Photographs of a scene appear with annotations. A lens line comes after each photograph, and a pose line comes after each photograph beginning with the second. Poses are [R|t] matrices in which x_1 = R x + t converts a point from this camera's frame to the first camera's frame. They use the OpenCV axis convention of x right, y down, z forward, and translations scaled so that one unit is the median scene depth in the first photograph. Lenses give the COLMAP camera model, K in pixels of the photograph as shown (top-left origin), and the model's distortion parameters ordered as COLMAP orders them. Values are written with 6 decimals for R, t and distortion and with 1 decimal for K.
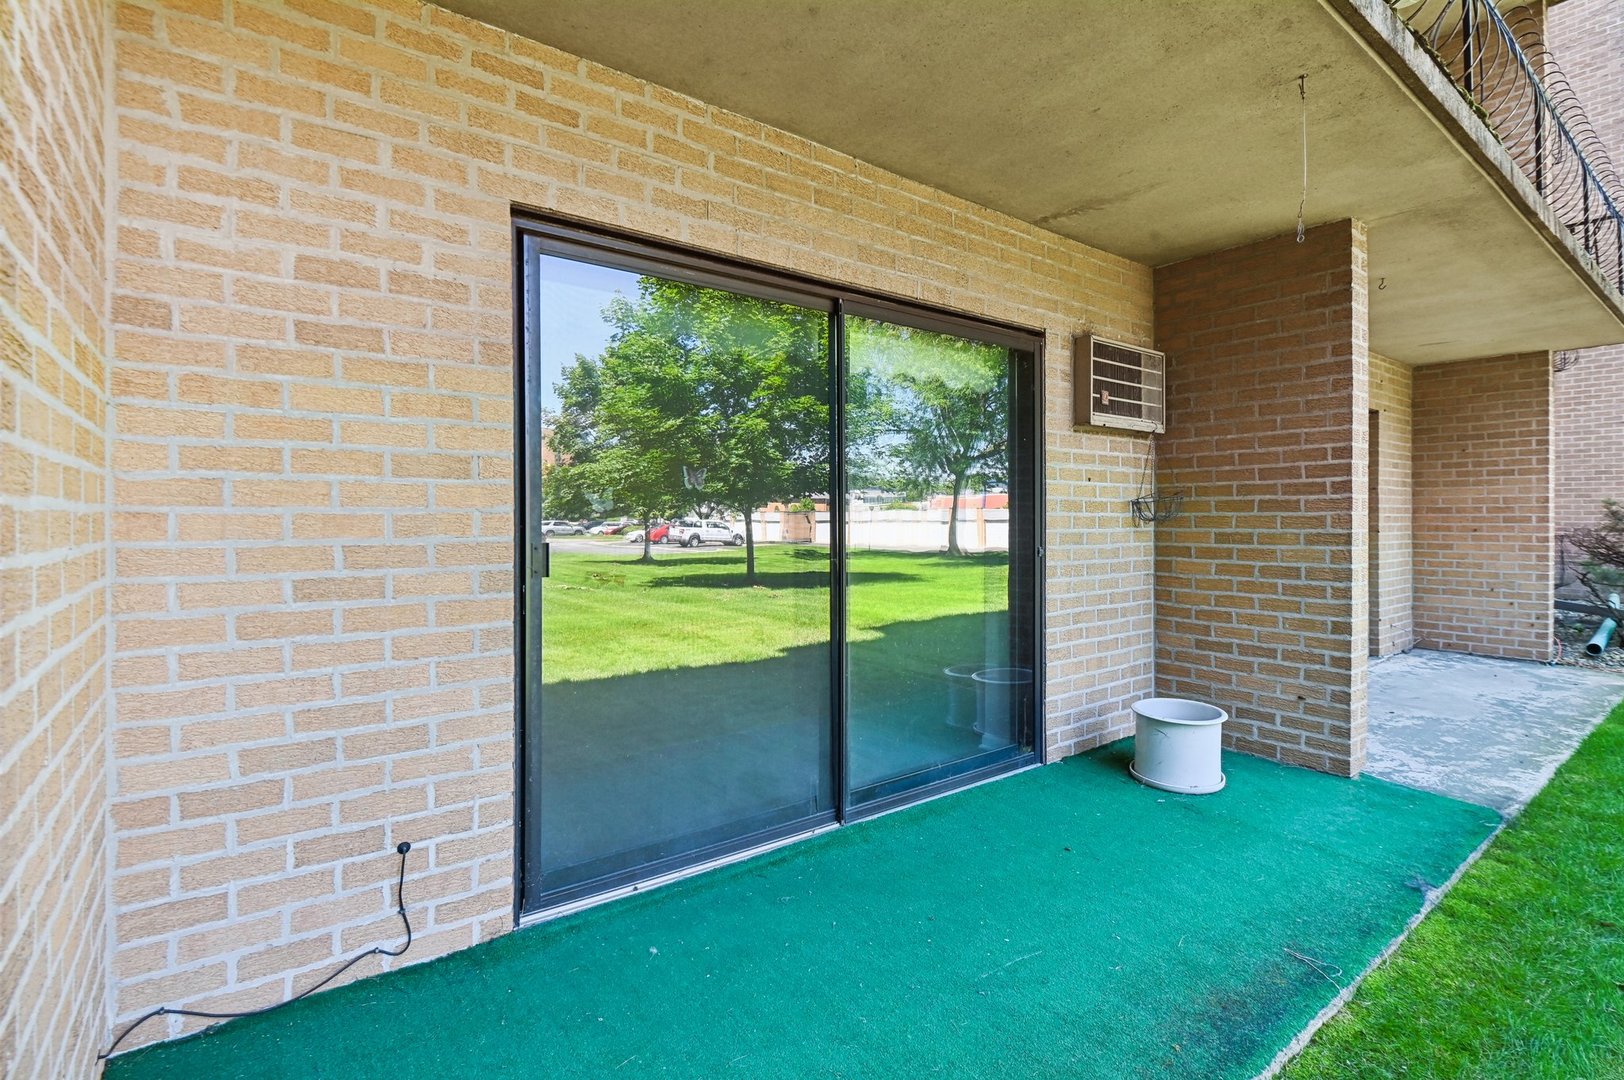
lens RADIAL K [[767.7, 0, 815.1], [0, 767.7, 525.7], [0, 0, 1]] dist [-0.001174, -0.010874]
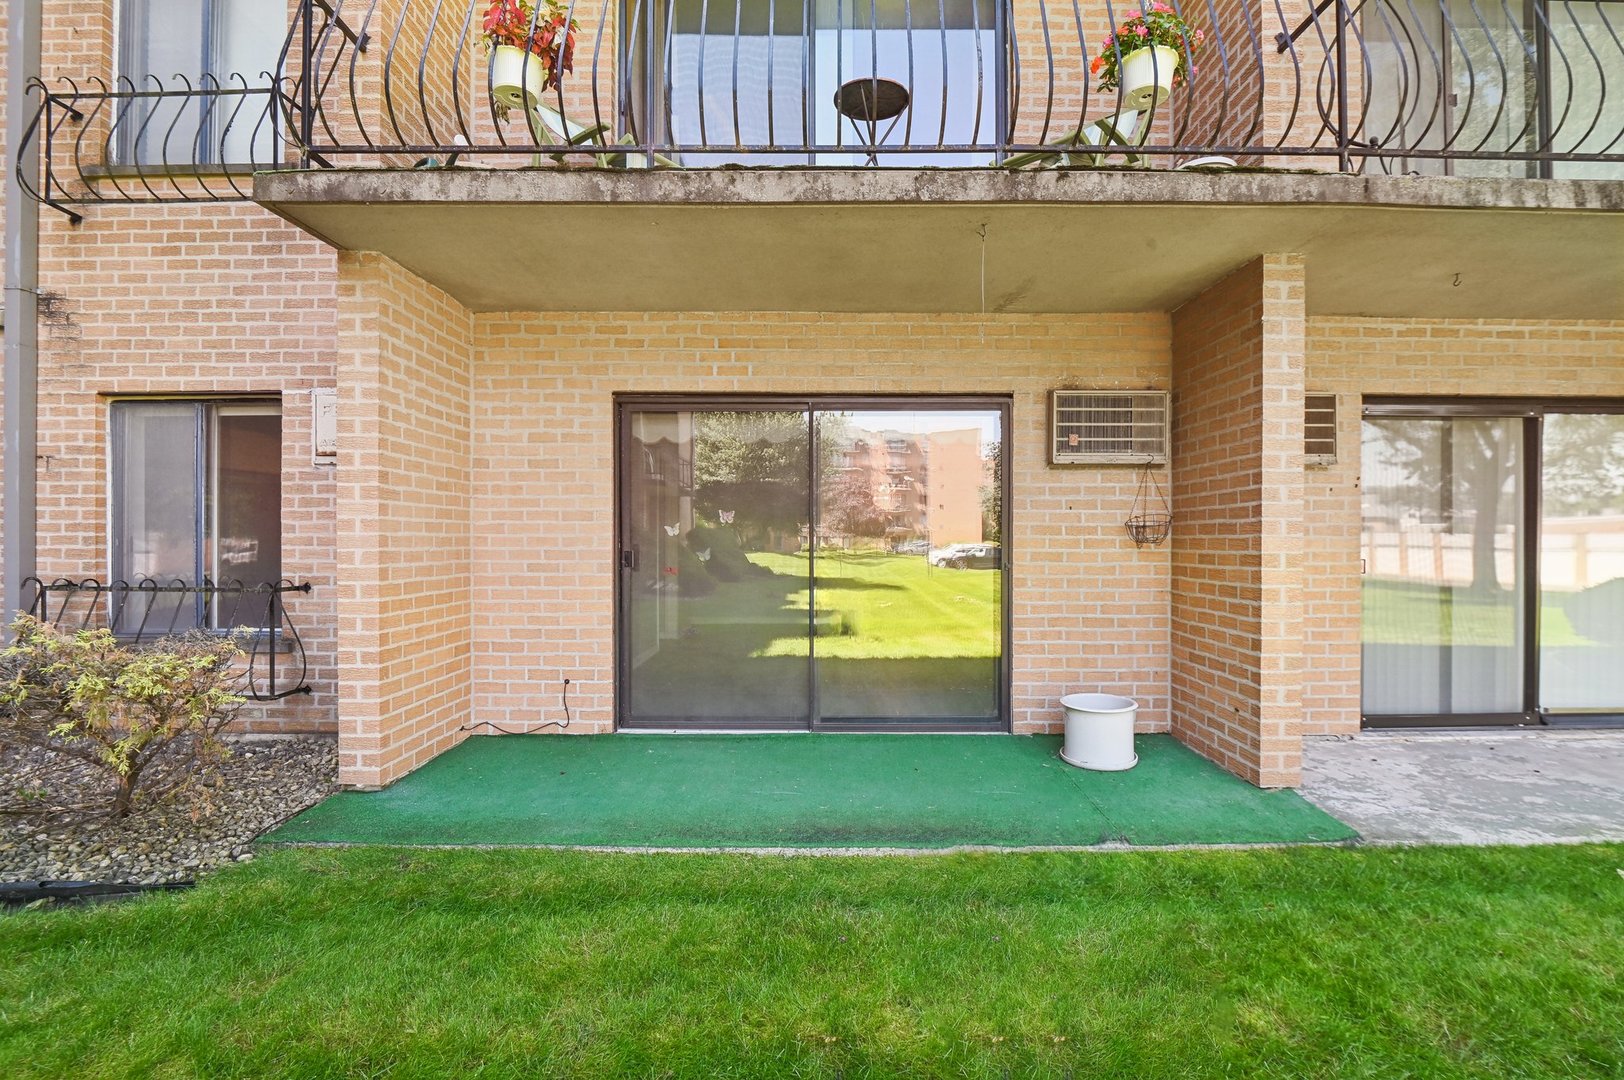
lens RADIAL K [[750.7, 0, 812.1], [0, 750.7, 546.2], [0, 0, 1]] dist [0.000055, -0.010857]
pose [[0.785298, 0.007095, -0.619077, 0.869841], [-0.008936, 0.999960, 0.000125, 0.003388], [0.619053, 0.005434, 0.785331, -0.193997]]
